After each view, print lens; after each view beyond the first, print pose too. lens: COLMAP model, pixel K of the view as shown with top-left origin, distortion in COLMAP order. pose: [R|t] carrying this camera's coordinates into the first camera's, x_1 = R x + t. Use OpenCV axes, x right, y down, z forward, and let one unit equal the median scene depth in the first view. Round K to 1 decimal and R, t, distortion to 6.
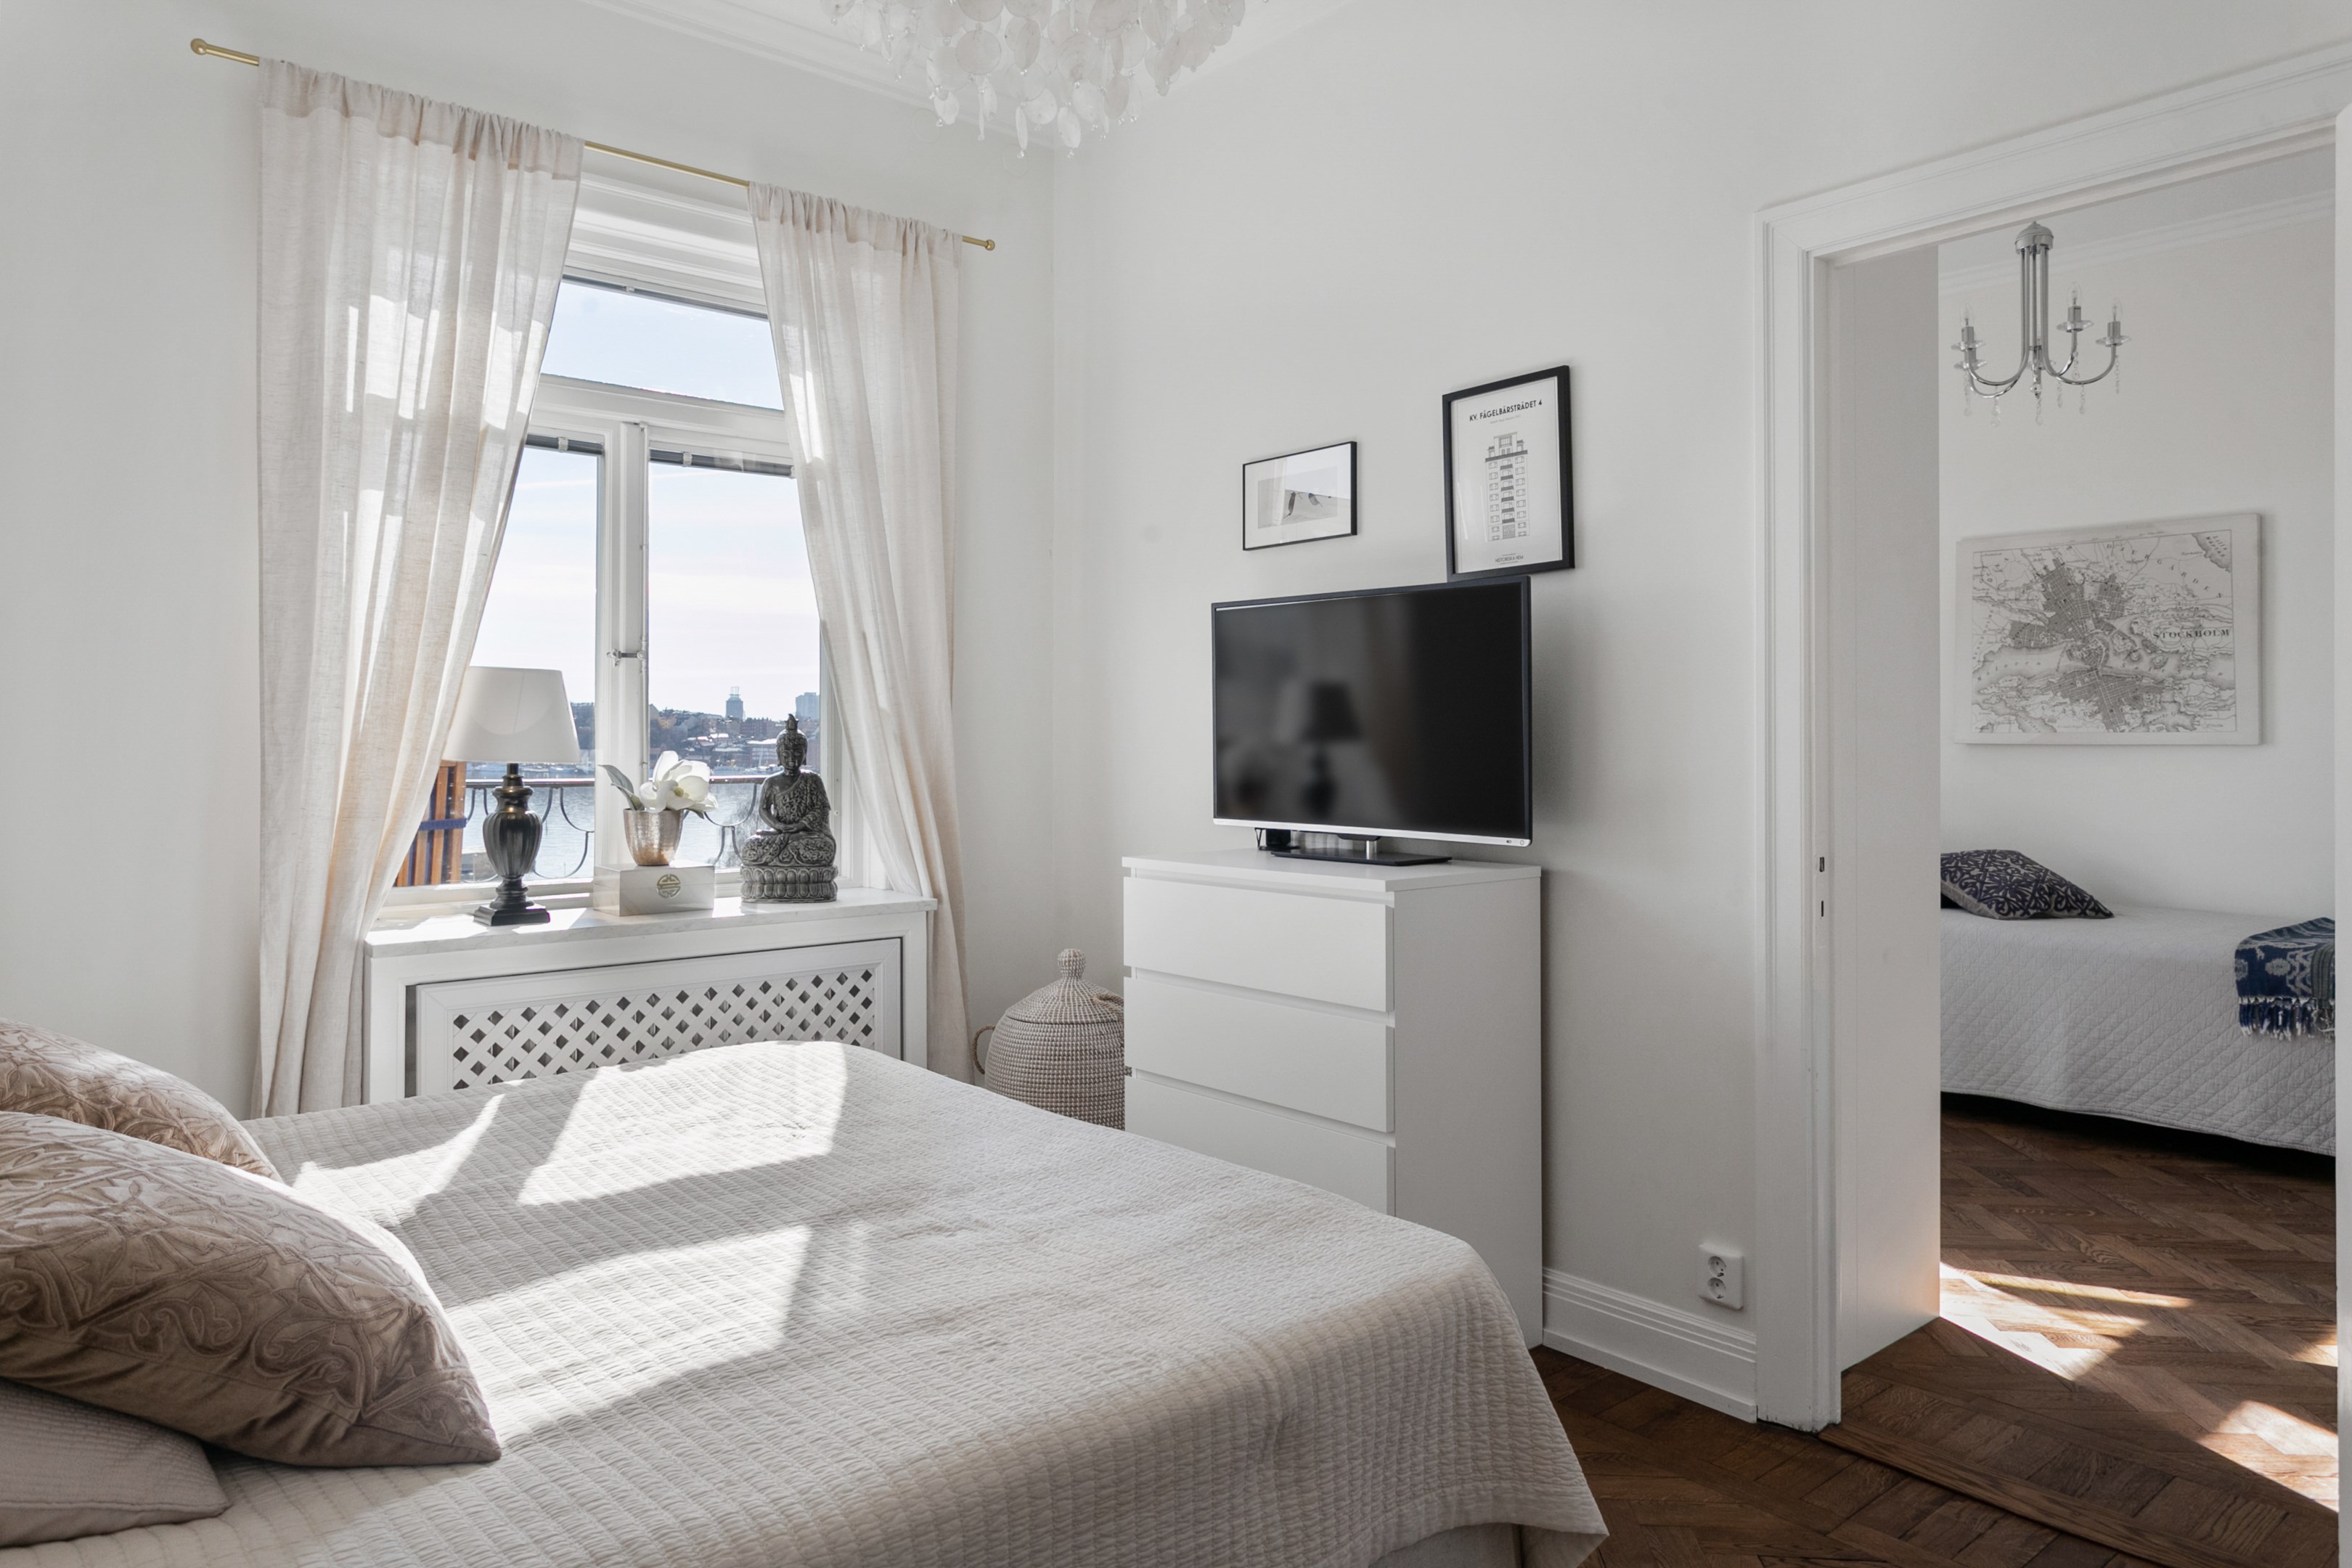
lens RADIAL K [[1536.6, 0, 1169.1], [0, 1536.6, 766.5], [0, 0, 1]] dist [-0.014321, 0.023560]
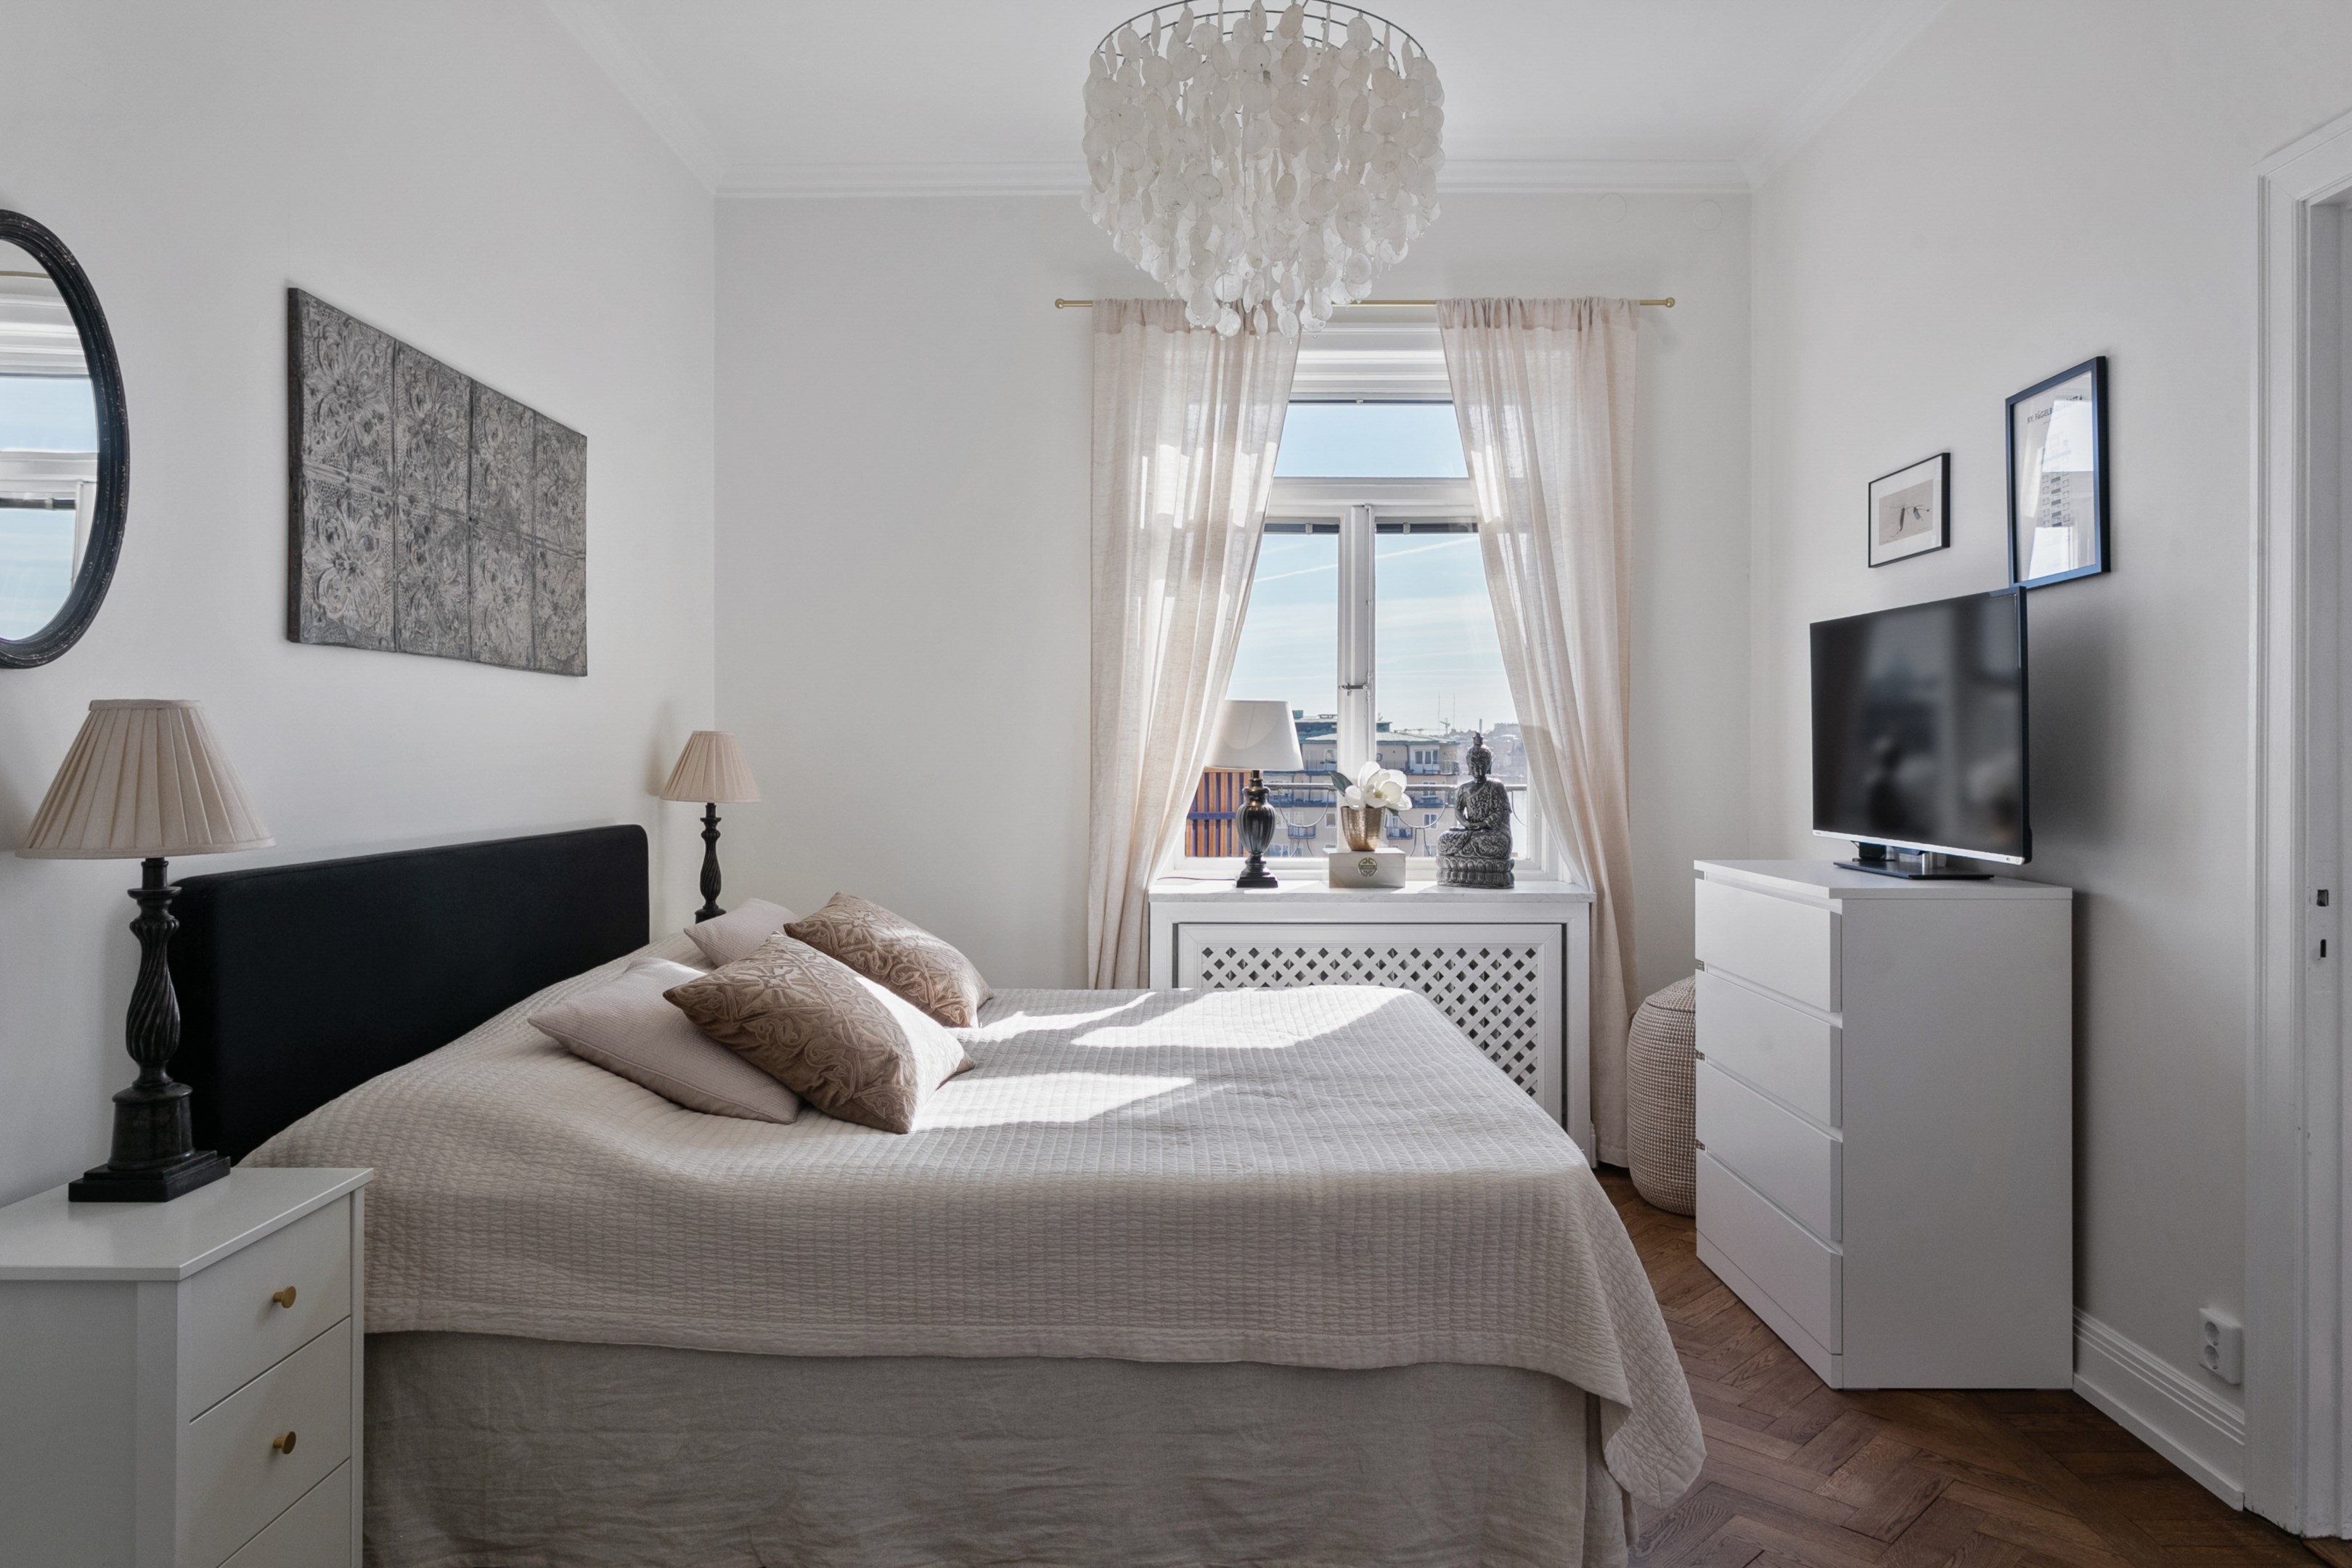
lens RADIAL K [[1523.4, 0, 1146.5], [0, 1523.4, 820.8], [0, 0, 1]] dist [-0.008415, 0.005732]
pose [[0.745280, 0.031557, -0.666004, 0.418826], [-0.013237, 0.999383, 0.032540, 0.000228], [0.666620, -0.015436, 0.745238, -0.080023]]
